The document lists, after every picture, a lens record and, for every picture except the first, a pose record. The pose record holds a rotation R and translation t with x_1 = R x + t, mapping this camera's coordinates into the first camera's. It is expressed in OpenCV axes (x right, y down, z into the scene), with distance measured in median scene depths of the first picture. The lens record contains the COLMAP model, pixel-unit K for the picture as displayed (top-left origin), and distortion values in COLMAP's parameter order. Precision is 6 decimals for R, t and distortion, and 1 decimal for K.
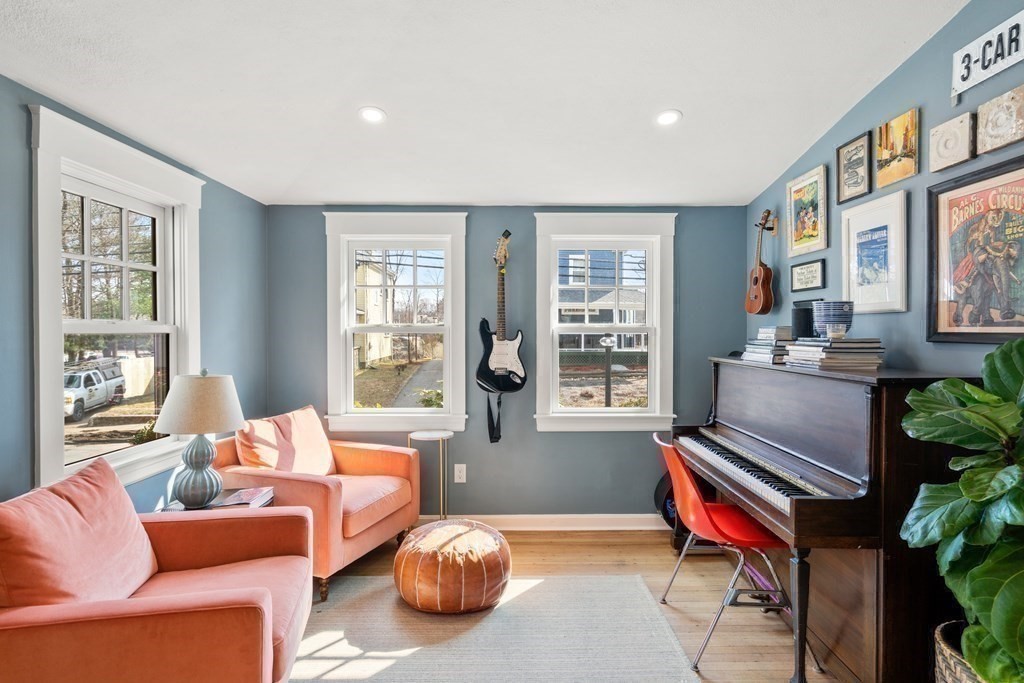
lens RADIAL K [[537.4, 0, 512.0], [0, 537.4, 341.5], [0, 0, 1]] dist [-0.001277, 0.001009]
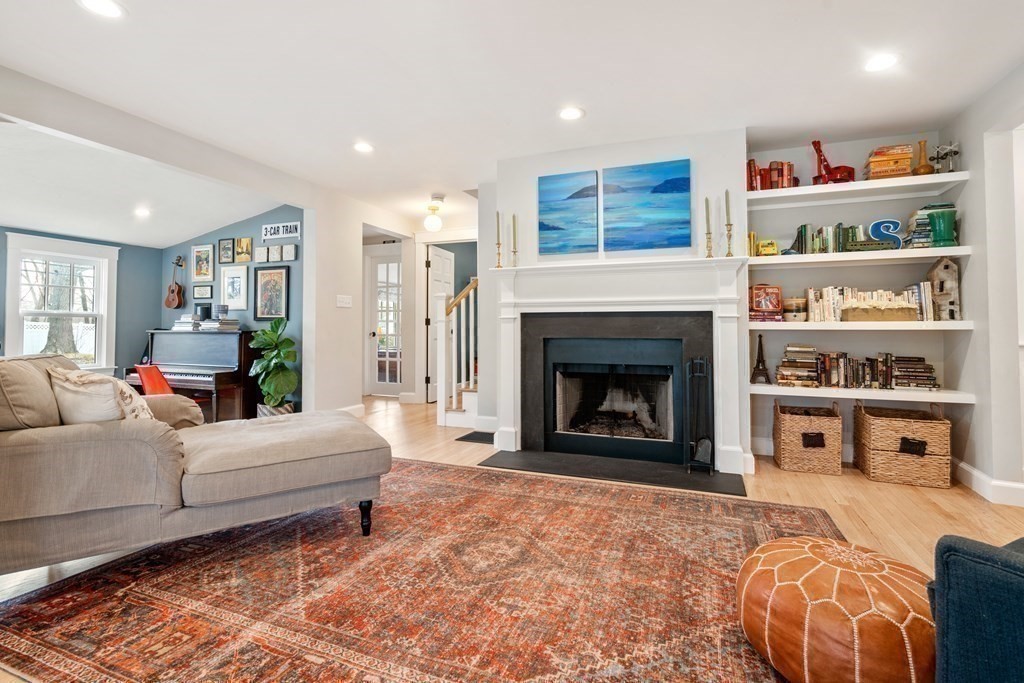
lens RADIAL K [[480.9, 0, 513.6], [0, 480.9, 318.4], [0, 0, 1]] dist [-0.001043, 0.000485]
pose [[0.381238, 0.022454, 0.924204, -0.954125], [0.011356, 0.999516, -0.028968, 0.069922], [-0.924407, 0.021538, 0.380798, -1.122071]]
